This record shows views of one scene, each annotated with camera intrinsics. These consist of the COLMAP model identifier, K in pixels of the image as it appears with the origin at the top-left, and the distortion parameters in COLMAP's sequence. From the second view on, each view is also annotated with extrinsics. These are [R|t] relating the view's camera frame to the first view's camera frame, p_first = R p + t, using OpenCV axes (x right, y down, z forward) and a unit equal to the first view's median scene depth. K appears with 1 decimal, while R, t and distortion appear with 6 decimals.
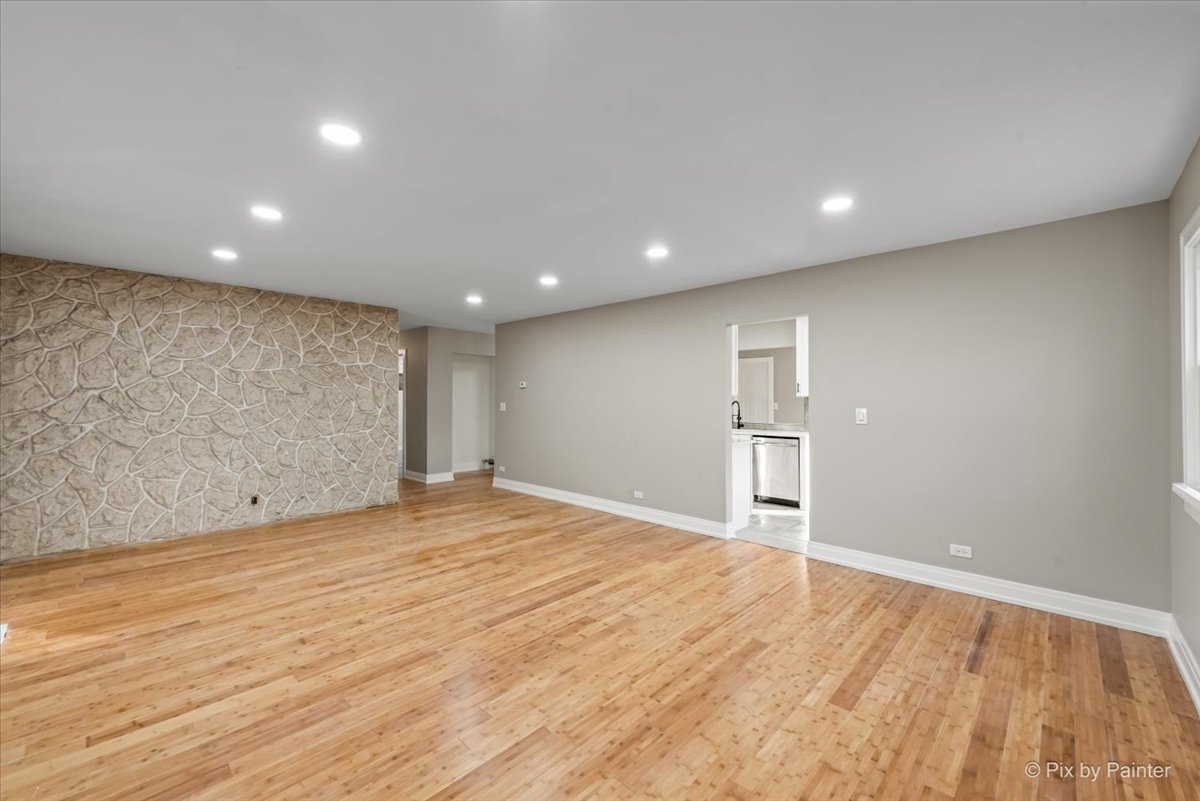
lens RADIAL K [[488.6, 0, 603.3], [0, 488.6, 397.3], [0, 0, 1]] dist [0.003365, -0.000462]
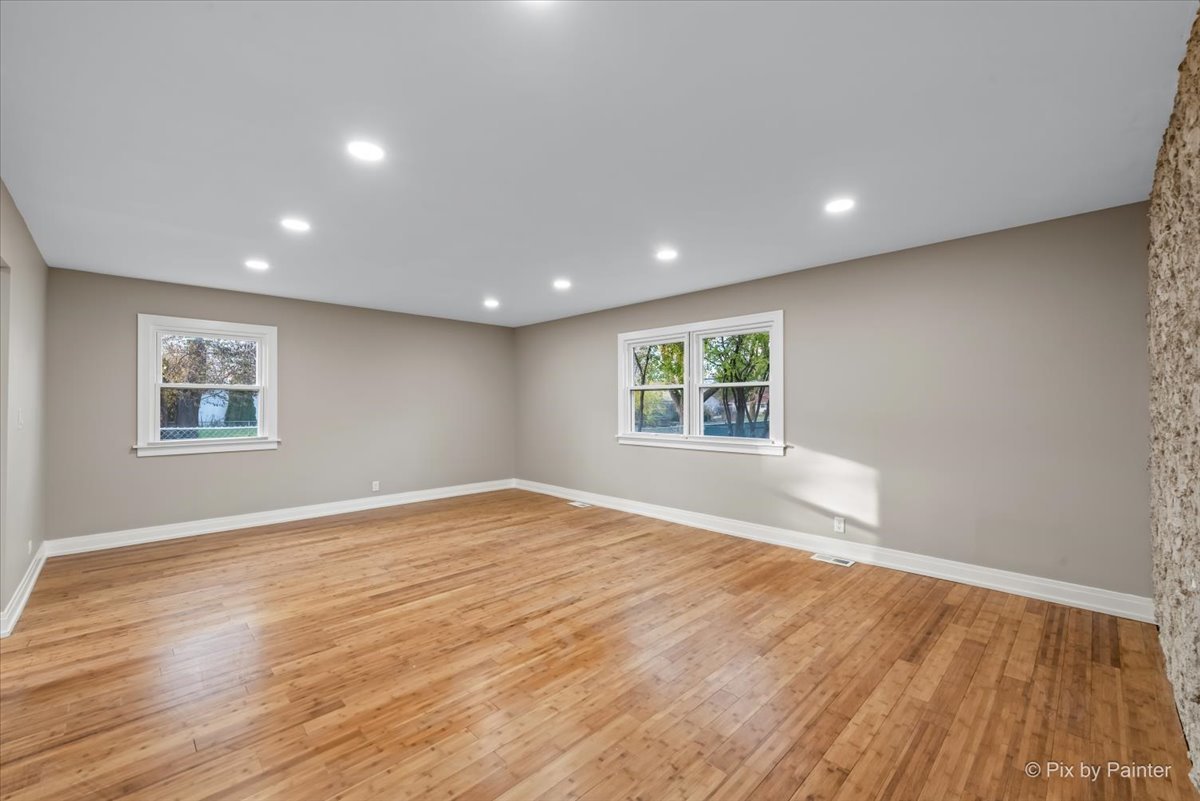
lens RADIAL K [[488.6, 0, 603.3], [0, 488.6, 397.3], [0, 0, 1]] dist [0.003365, -0.000462]
pose [[-0.999458, -0.001237, 0.032882, -0.499177], [-0.001797, 0.999854, -0.016997, 0.018797], [-0.032857, -0.017047, -0.999315, 2.024620]]
